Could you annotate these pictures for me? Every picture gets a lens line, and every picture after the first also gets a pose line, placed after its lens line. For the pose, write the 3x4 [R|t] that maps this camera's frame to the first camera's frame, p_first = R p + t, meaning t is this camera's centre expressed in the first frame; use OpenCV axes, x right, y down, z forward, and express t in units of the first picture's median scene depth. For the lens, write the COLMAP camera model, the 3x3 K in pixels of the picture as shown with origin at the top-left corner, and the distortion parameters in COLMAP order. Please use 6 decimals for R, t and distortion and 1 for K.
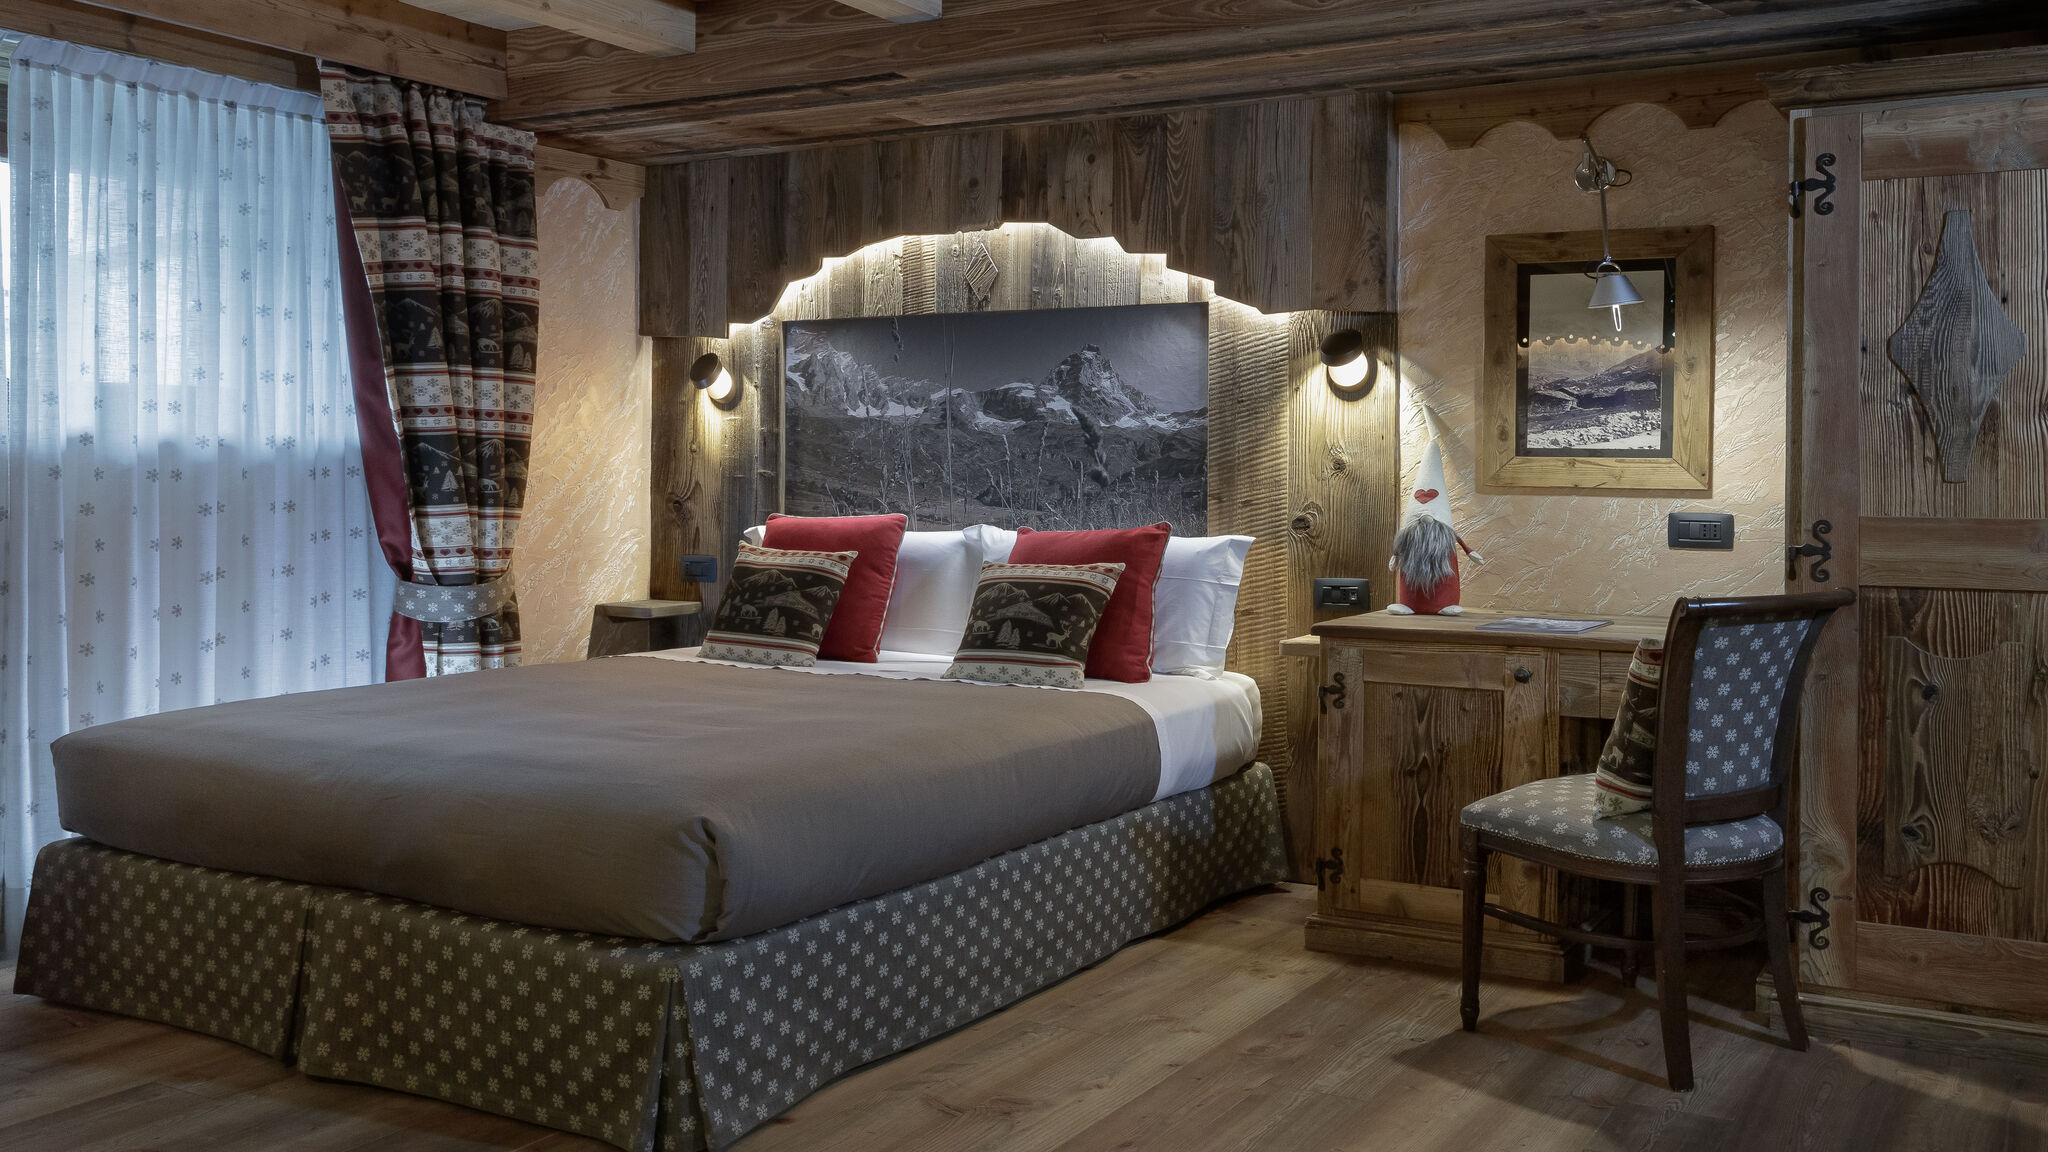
lens RADIAL K [[1767.8, 0, 998.3], [0, 1767.8, 492.4], [0, 0, 1]] dist [-0.011129, 0.005242]
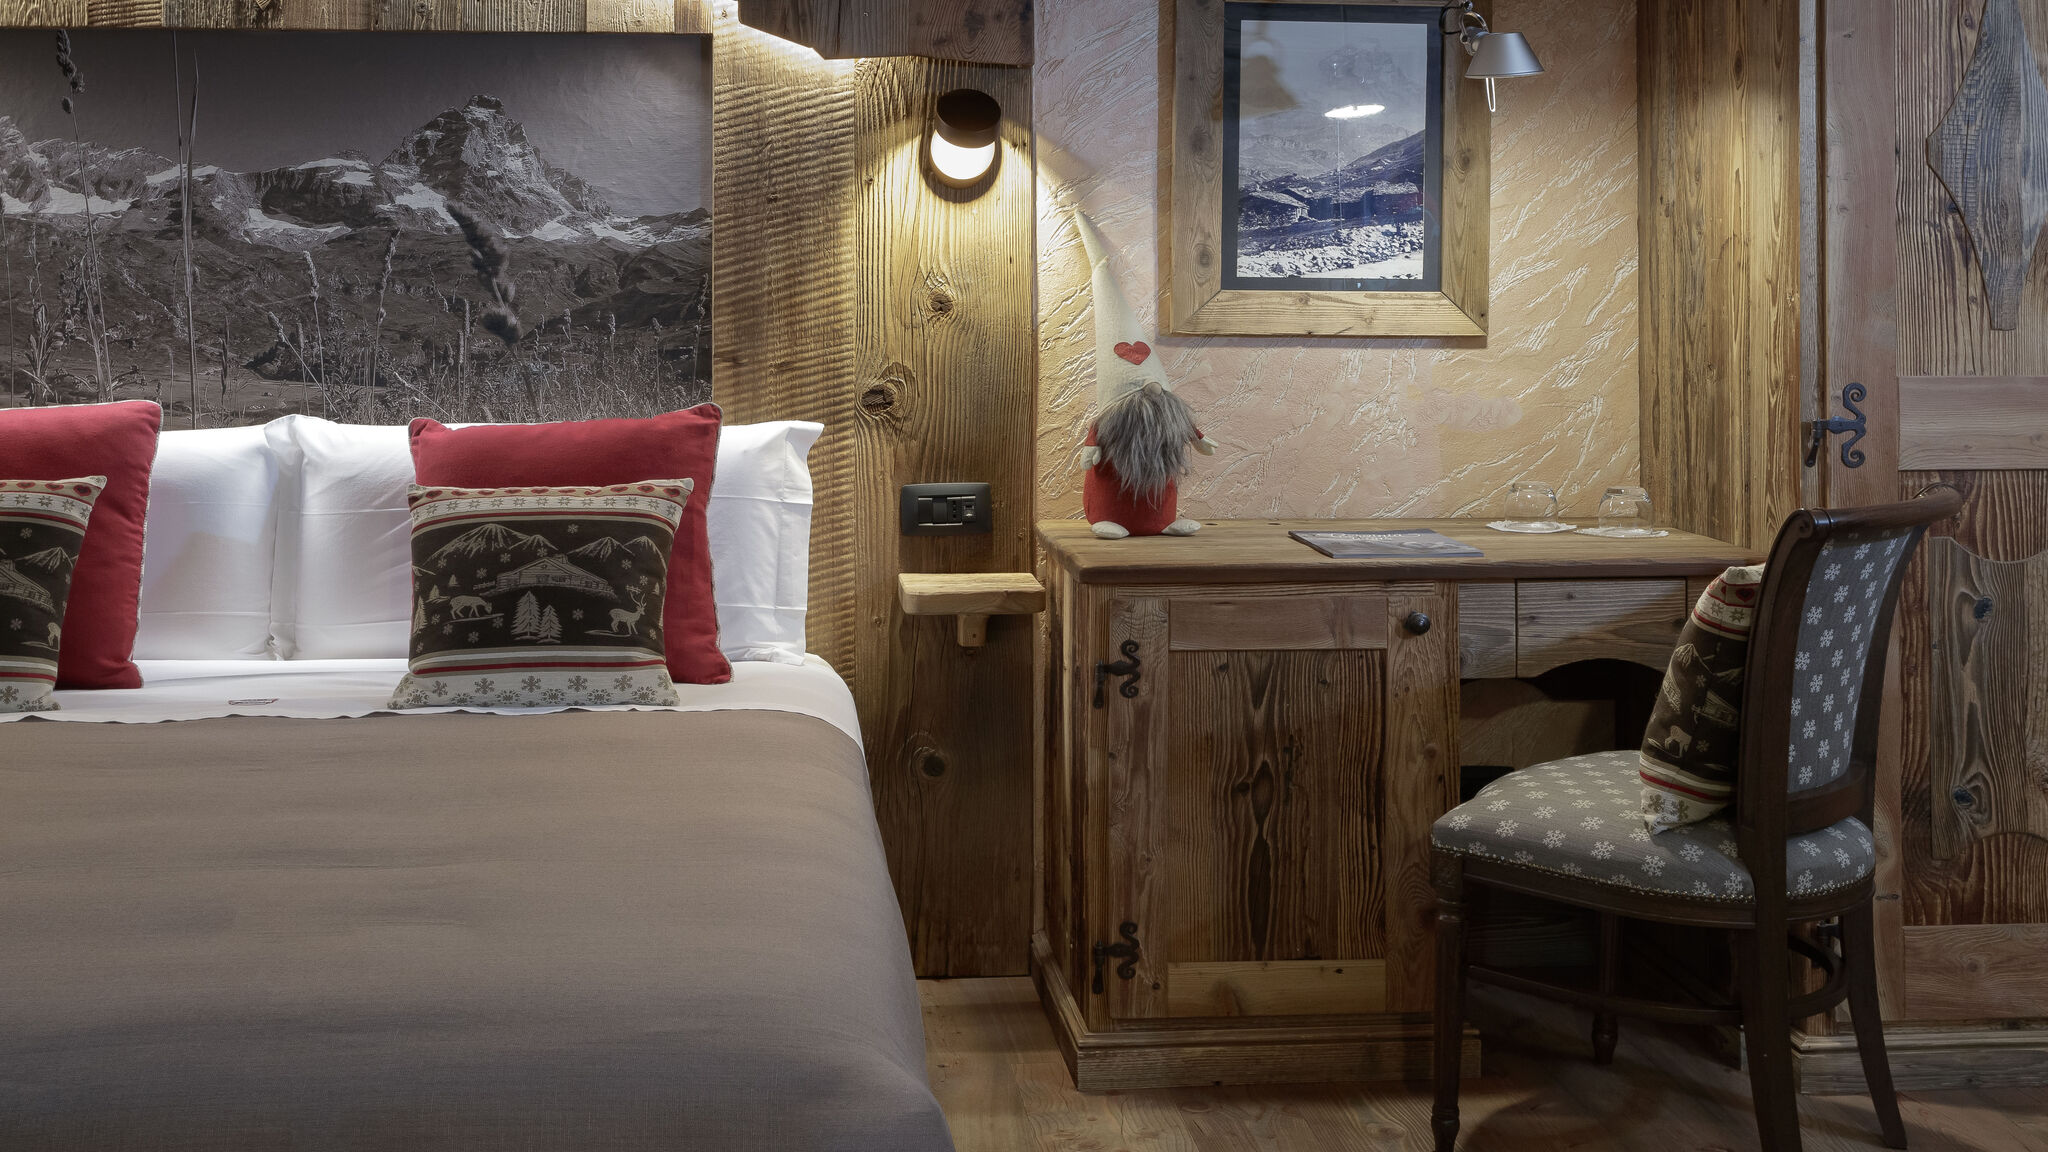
lens RADIAL K [[2562.6, 0, 939.1], [0, 2562.6, 259.2], [0, 0, 1]] dist [0.007761, 0.000000]
pose [[0.819338, -0.000887, 0.573310, -0.341013], [0.011547, 0.999822, -0.014954, -0.018123], [-0.573194, 0.018872, 0.819202, 0.257866]]
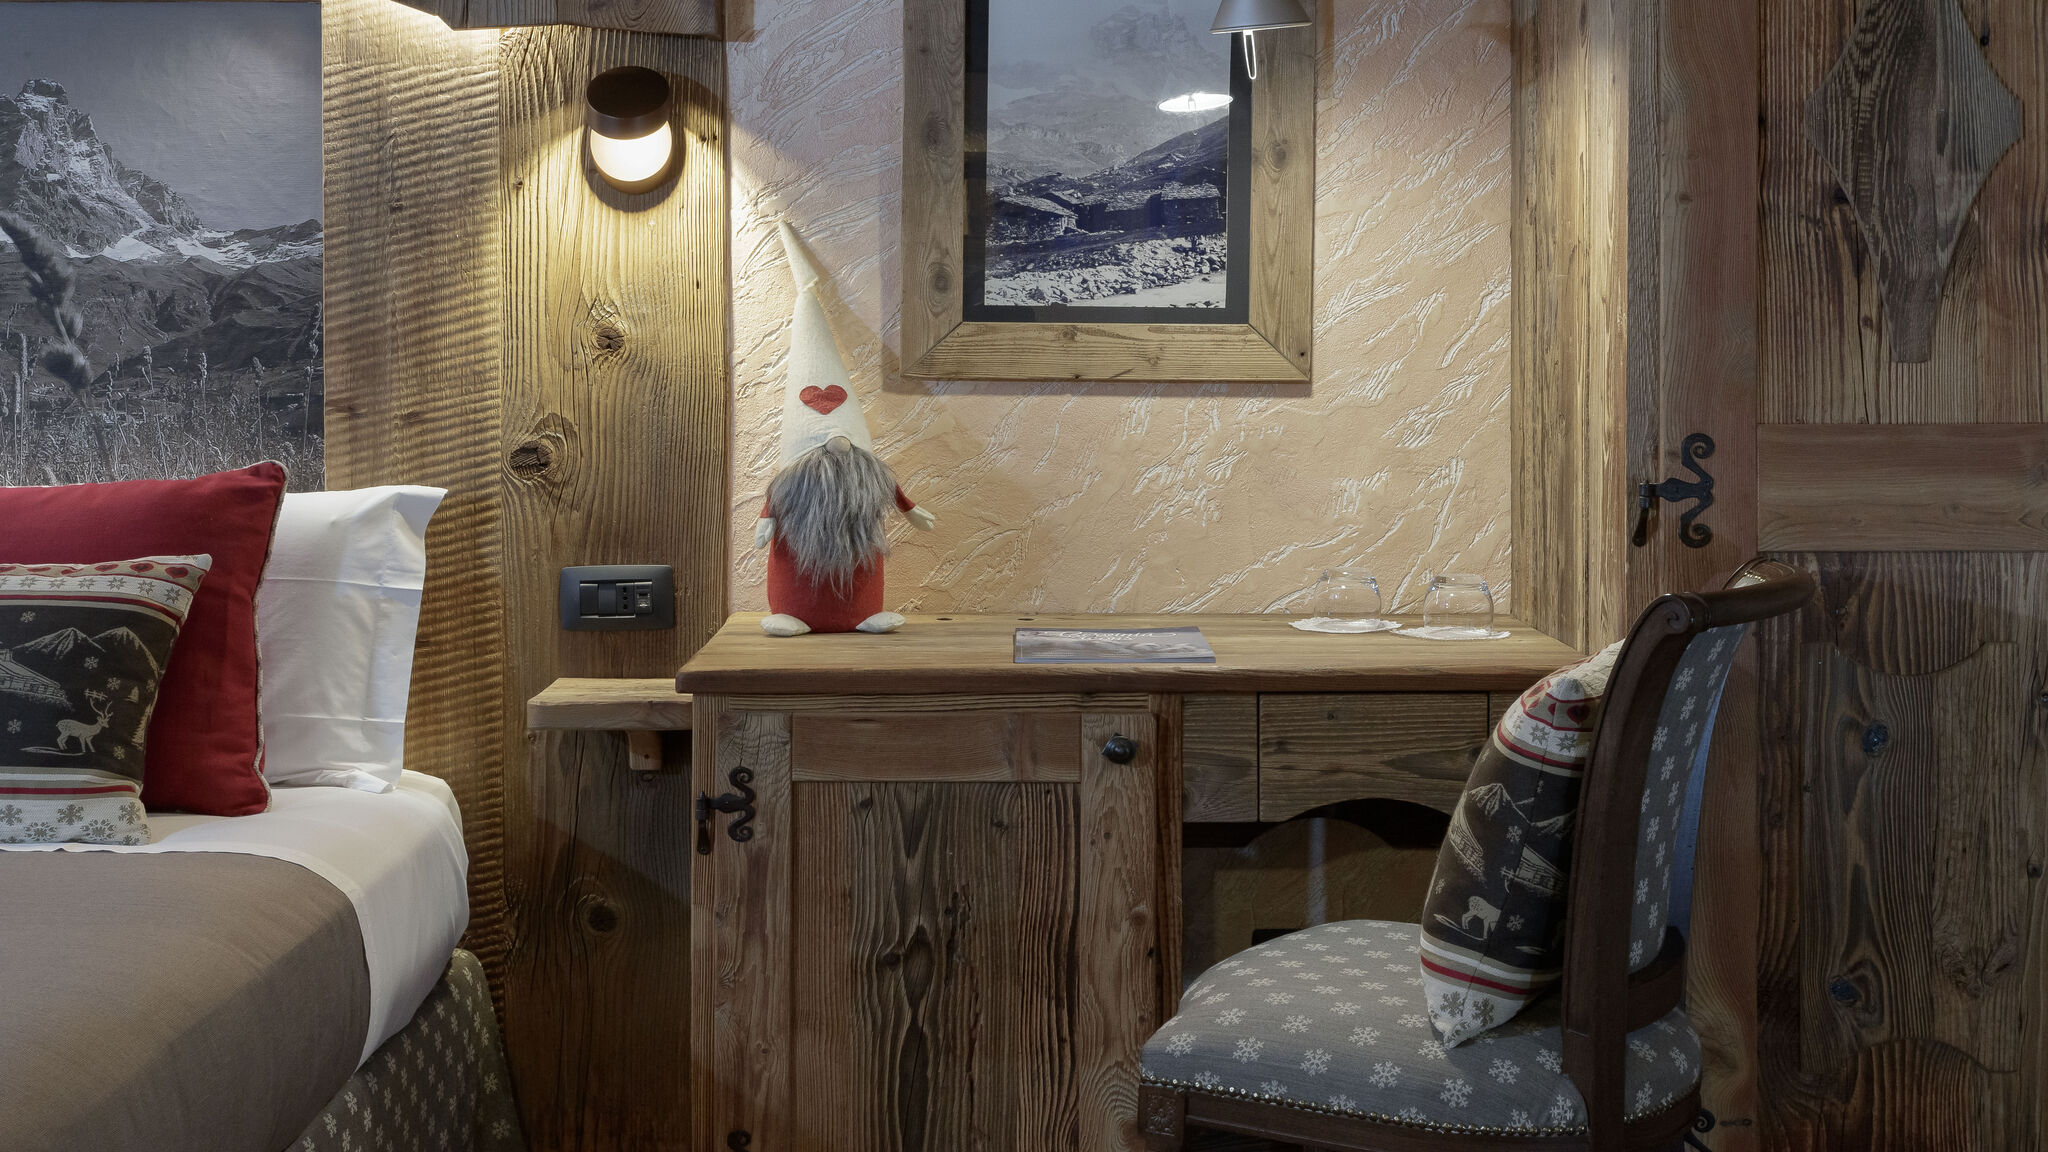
lens RADIAL K [[2735.0, 0, 947.0], [0, 2735.0, 432.5], [0, 0, 1]] dist [0.008225, 0.000000]
pose [[0.864428, -0.017924, 0.502438, -0.116891], [0.011079, 0.999801, 0.016605, -0.000885], [-0.502635, -0.008787, 0.864454, 0.290562]]
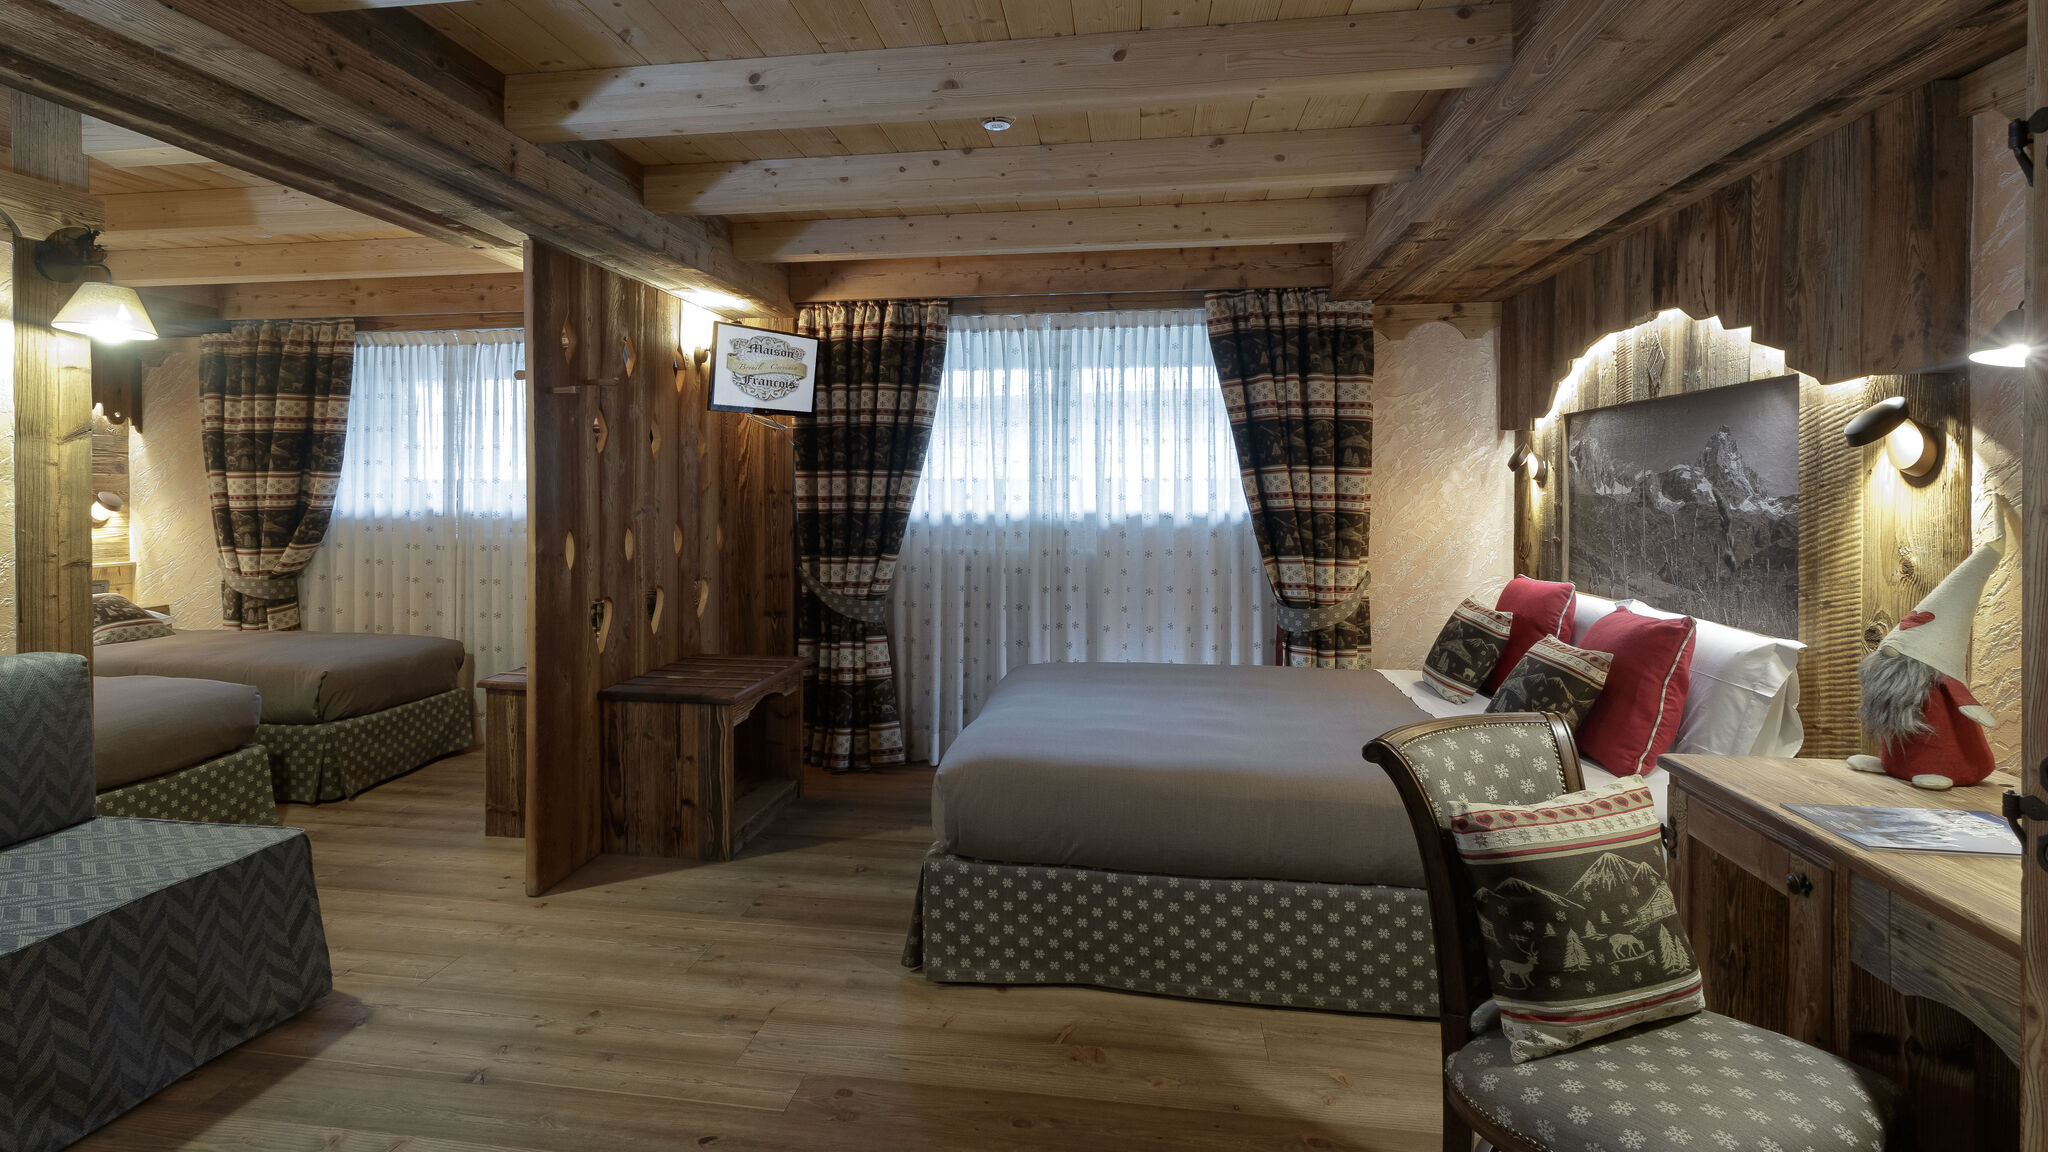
lens RADIAL K [[1042.9, 0, 971.7], [0, 1042.9, 504.3], [0, 0, 1]] dist [-0.004118, 0.001682]
pose [[0.362271, 0.005337, -0.932057, 0.488288], [-0.004722, 0.999981, 0.003891, -0.044926], [0.932061, 0.002991, 0.362290, 0.452470]]
